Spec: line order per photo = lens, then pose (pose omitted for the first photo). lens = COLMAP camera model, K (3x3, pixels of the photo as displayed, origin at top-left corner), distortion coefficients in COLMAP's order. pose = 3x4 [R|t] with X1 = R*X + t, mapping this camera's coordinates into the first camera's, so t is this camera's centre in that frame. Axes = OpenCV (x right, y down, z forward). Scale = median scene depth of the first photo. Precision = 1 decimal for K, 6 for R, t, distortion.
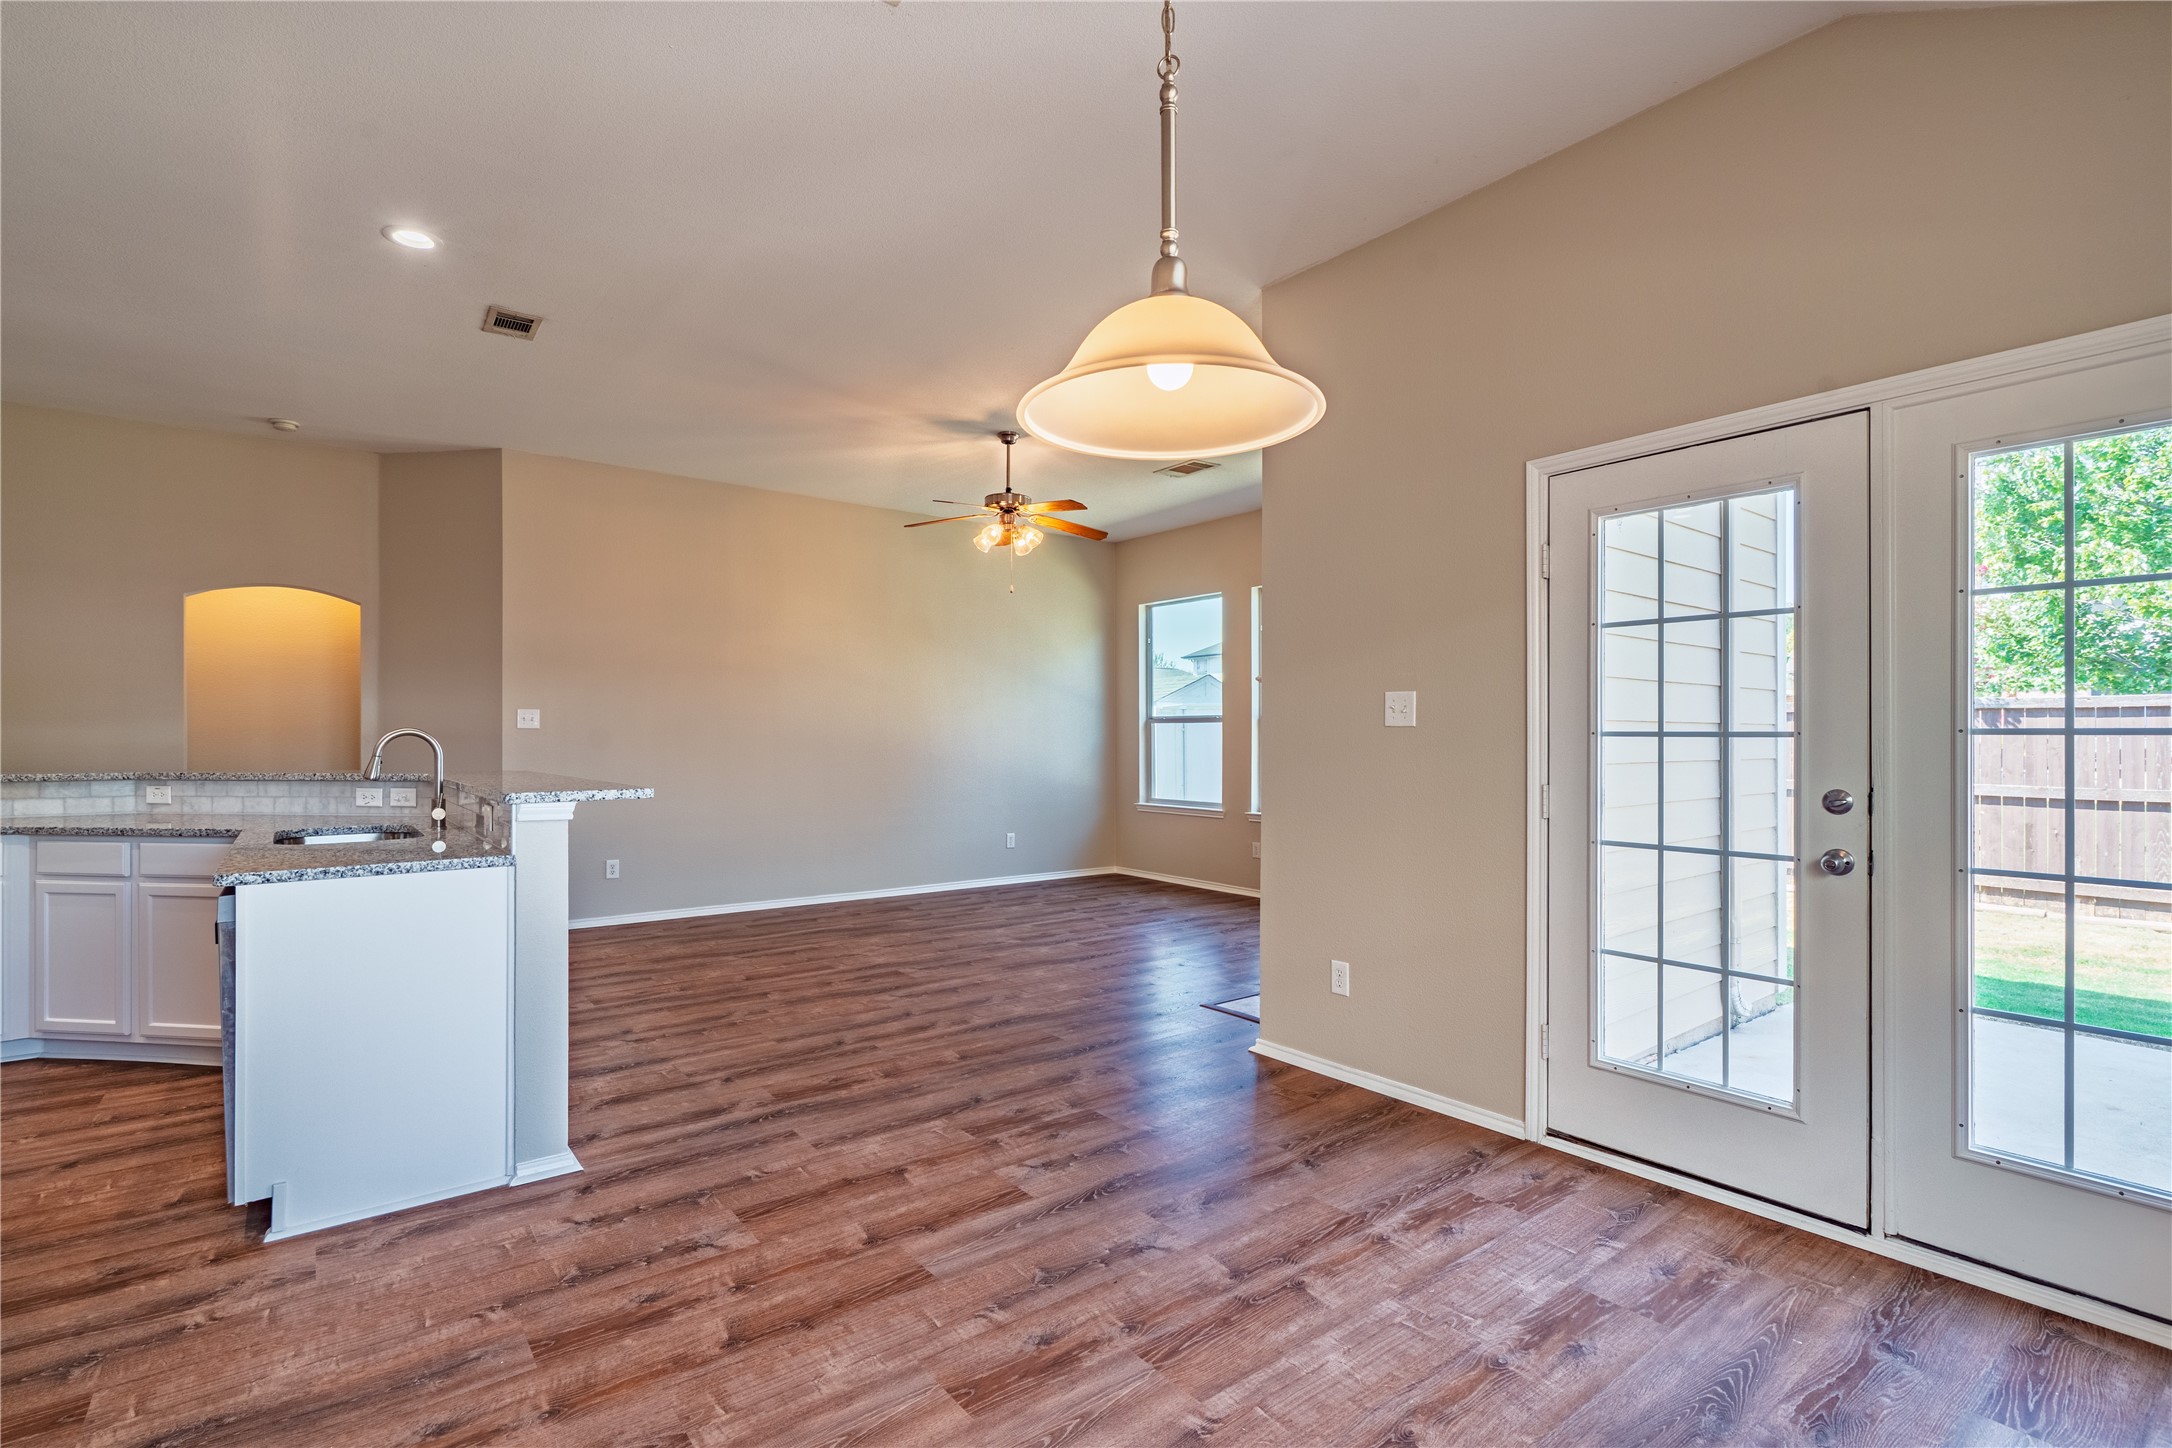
lens RADIAL K [[1005.8, 0, 1079.4], [0, 1005.8, 731.5], [0, 0, 1]] dist [0.000670, 0.000602]
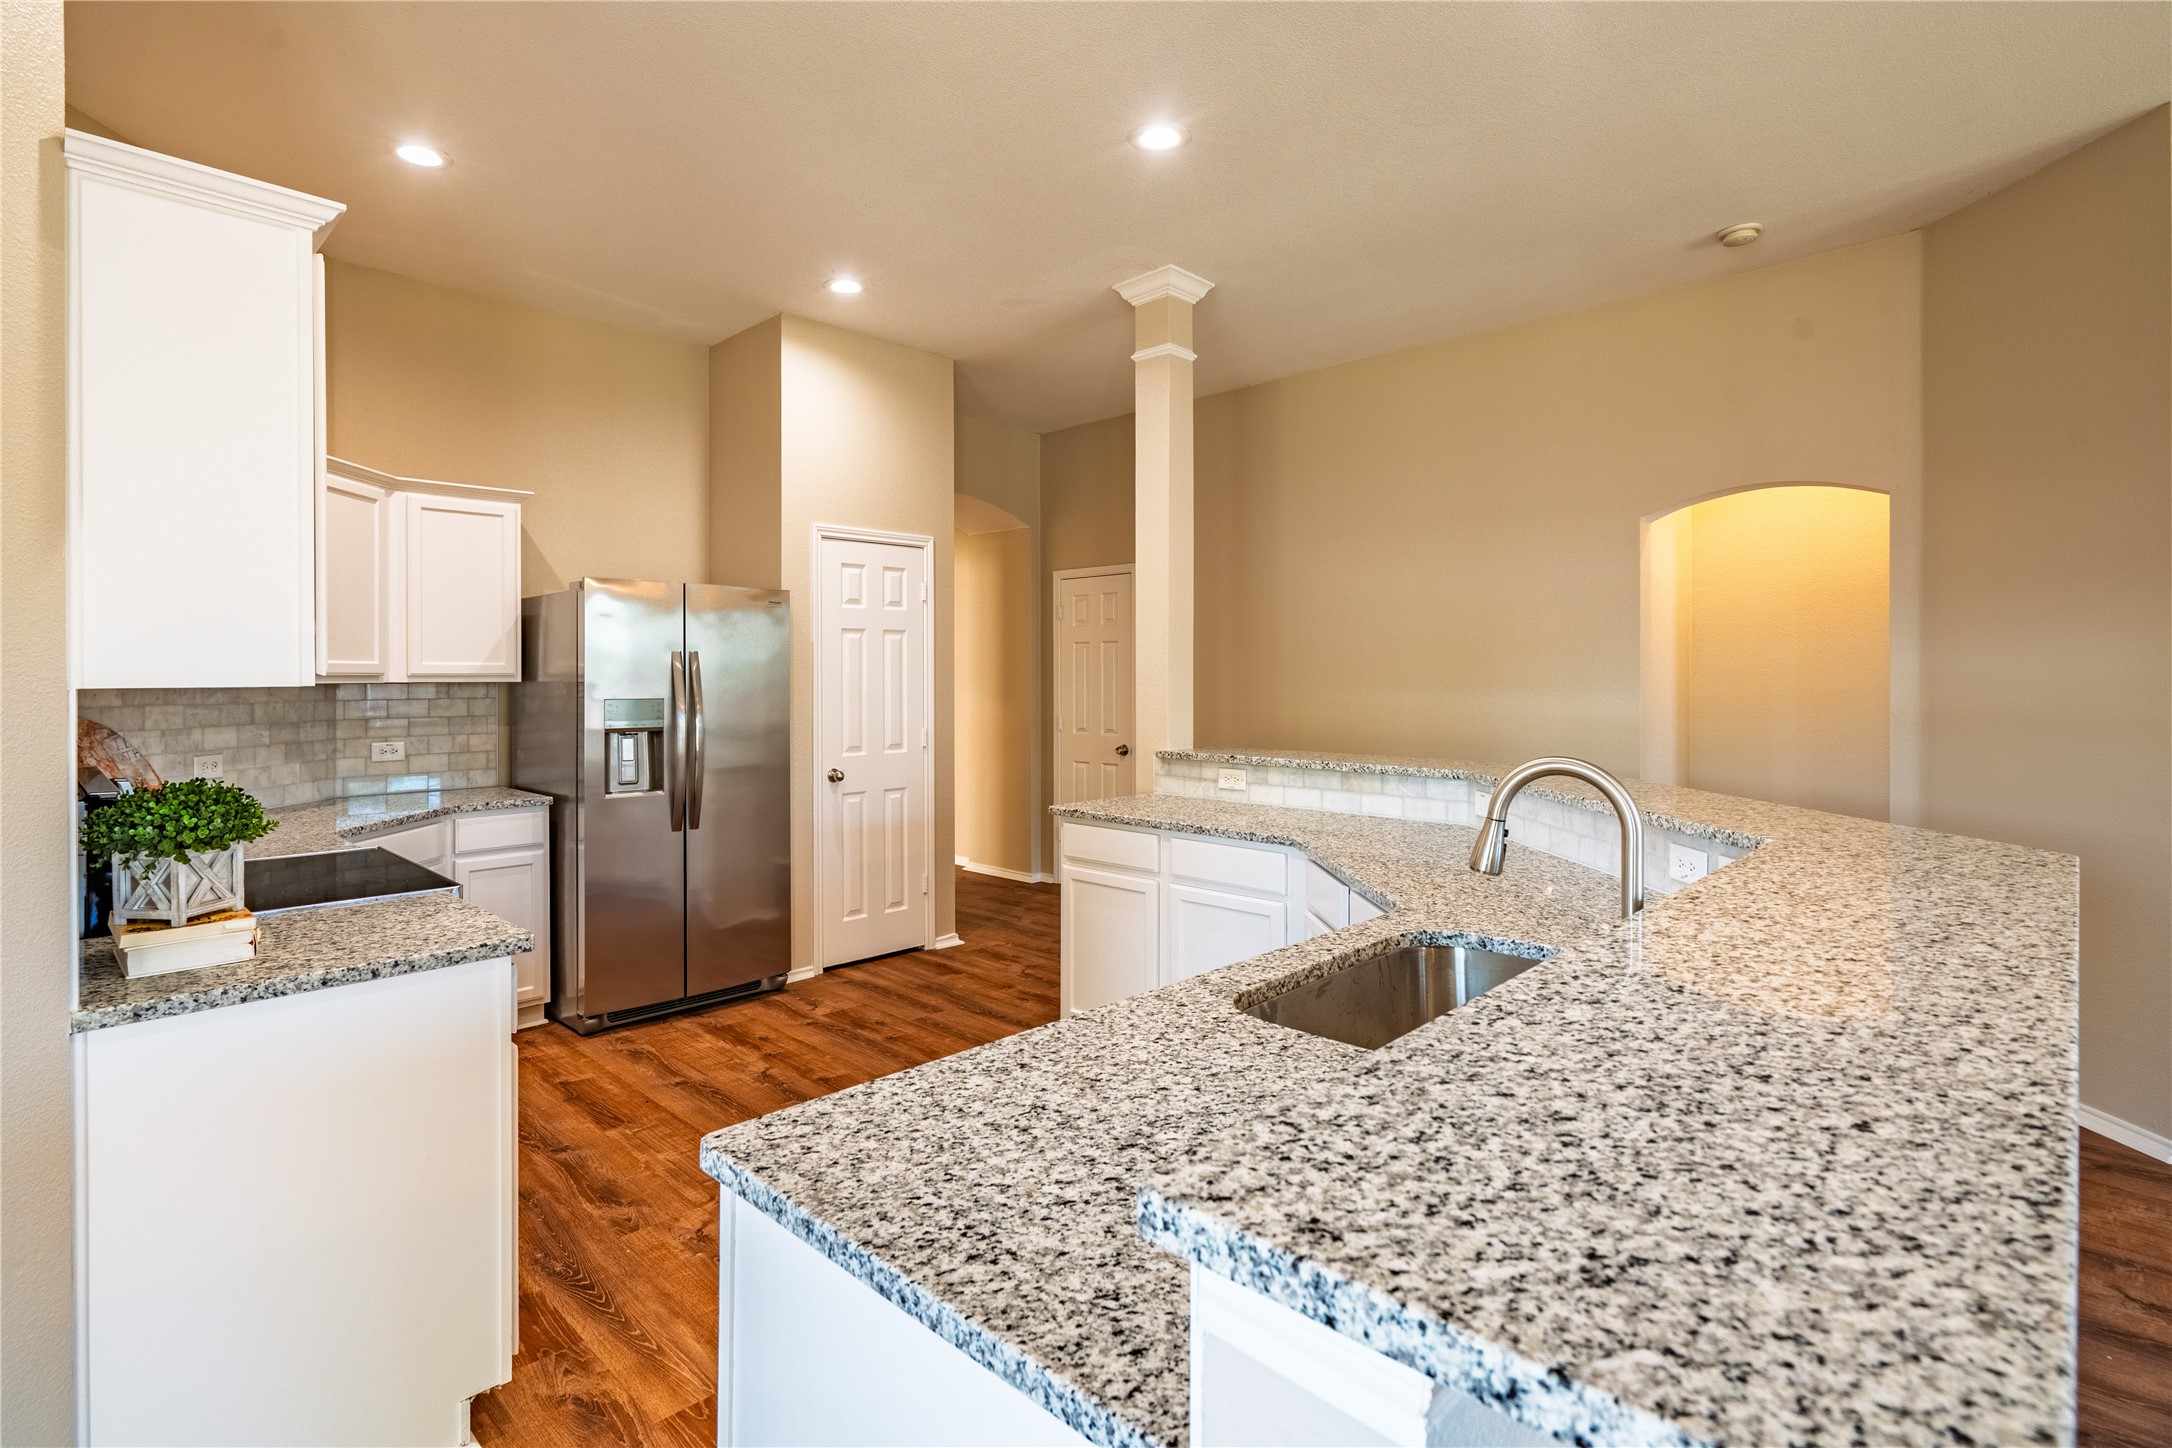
lens RADIAL K [[1042.9, 0, 980.2], [0, 1042.9, 683.7], [0, 0, 1]] dist [-0.016096, 0.000575]
pose [[0.084225, 0.005782, -0.996430, -0.310159], [0.005557, 0.999965, 0.006272, -0.042019], [0.996431, -0.006065, 0.084190, 0.842961]]
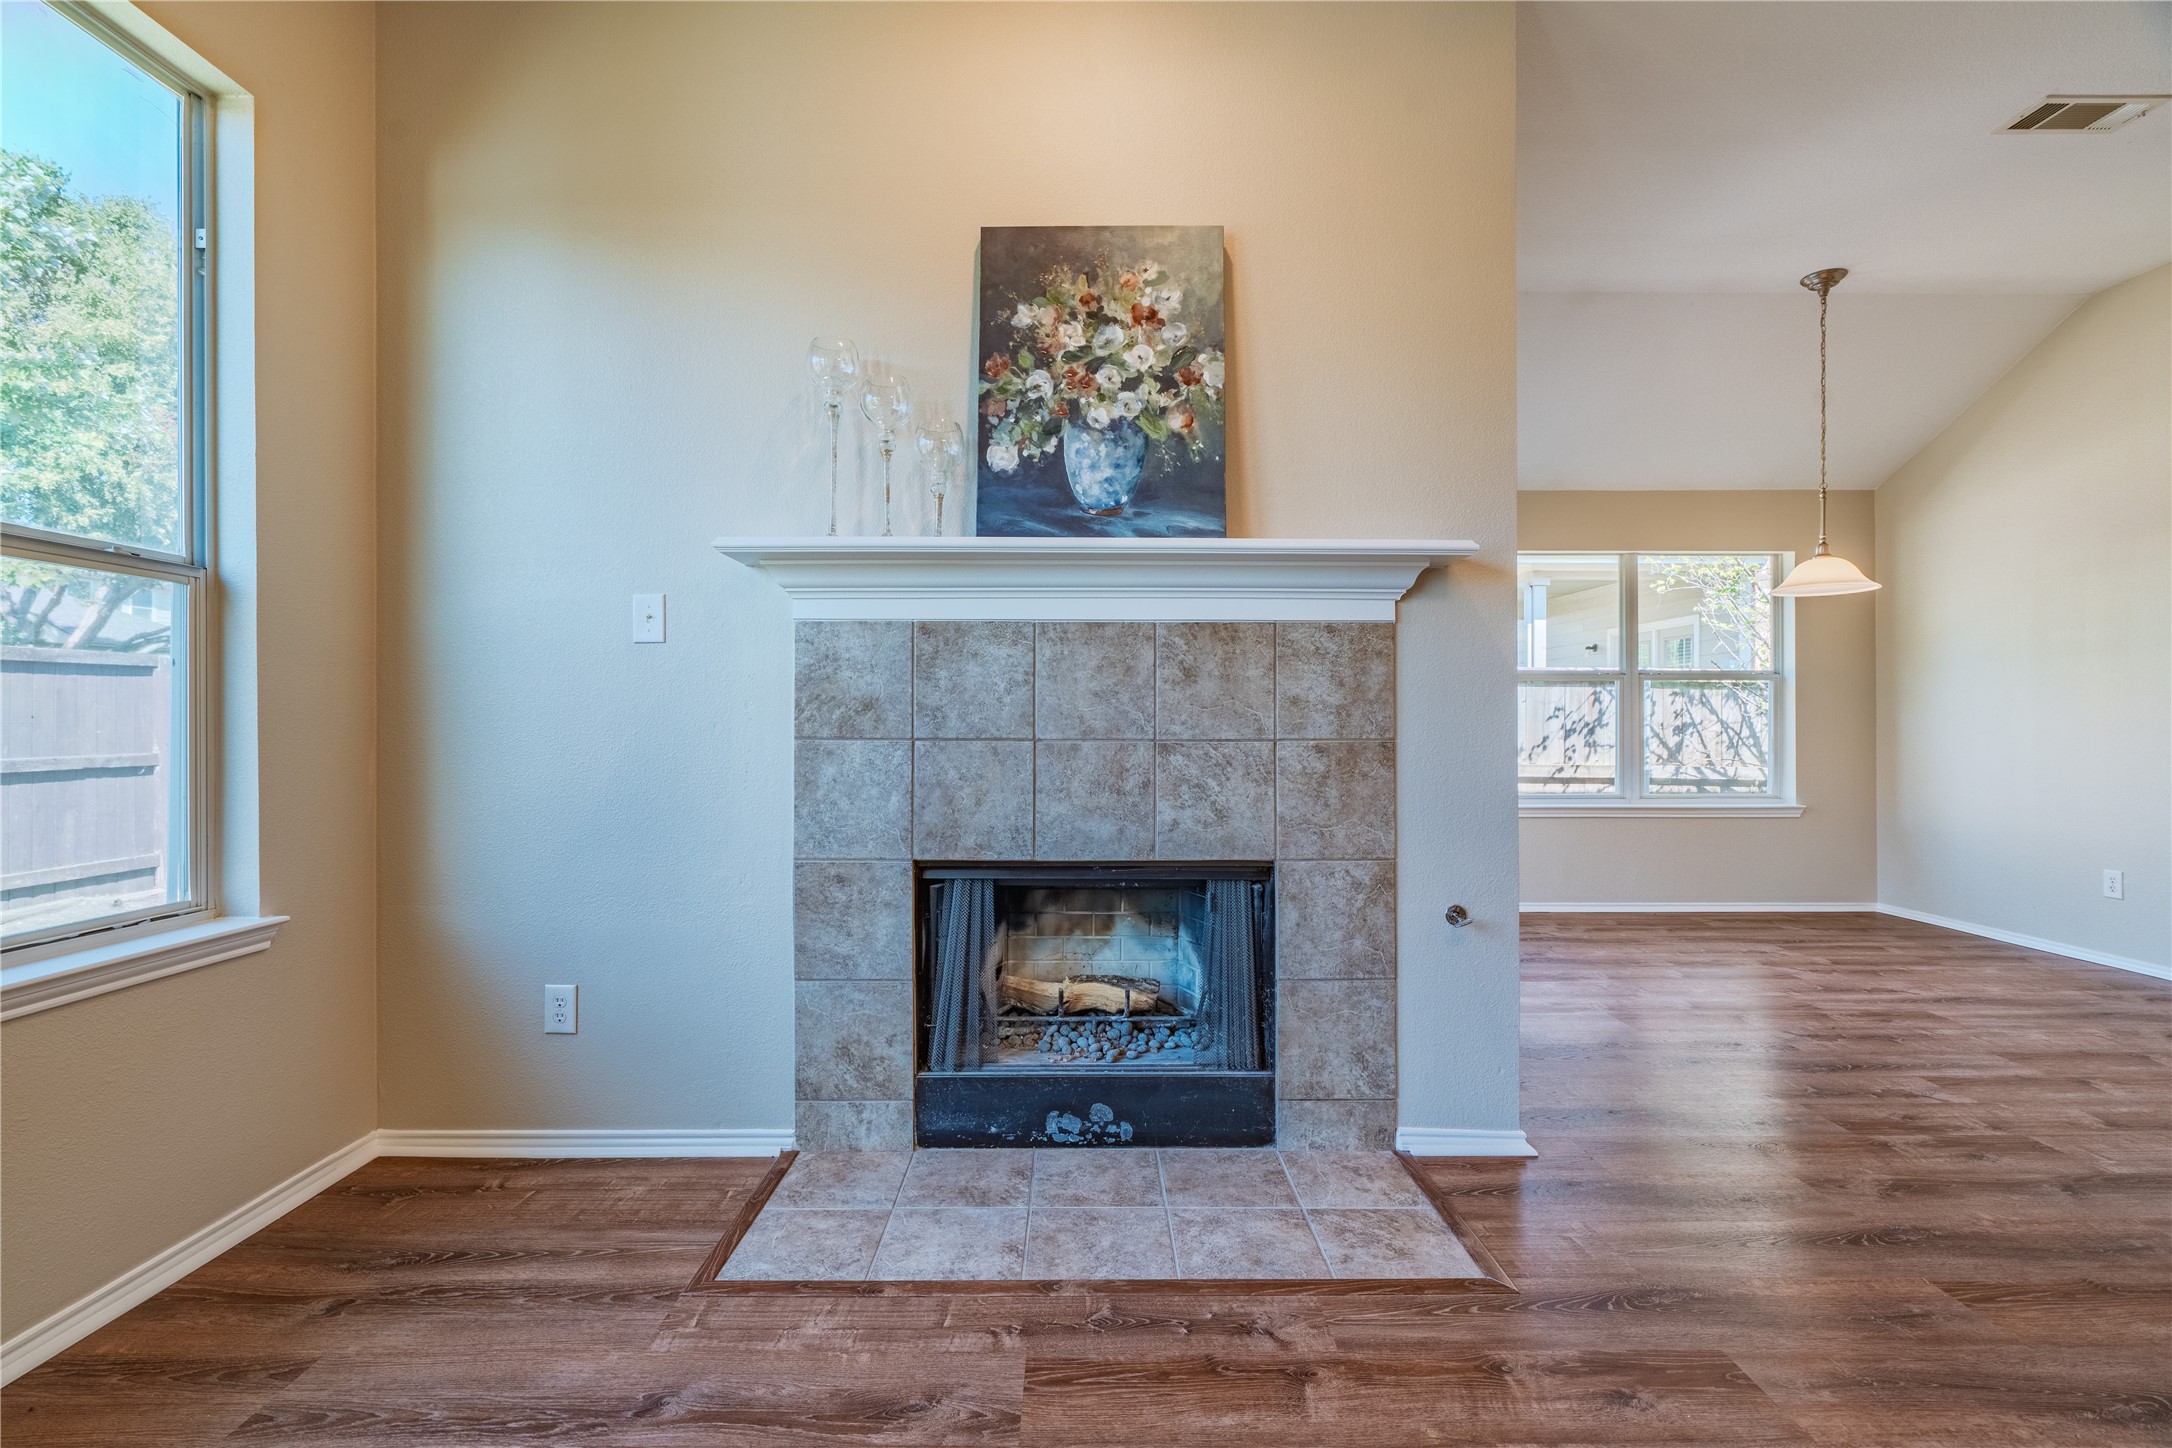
lens RADIAL K [[989.4, 0, 1089.2], [0, 989.4, 720.0], [0, 0, 1]] dist [0.001030, 0.000995]
pose [[-0.799836, 0.000013, 0.600219, 0.027901], [-0.004397, 0.999973, -0.005881, 0.064684], [-0.600203, -0.007342, -0.799814, 2.153875]]
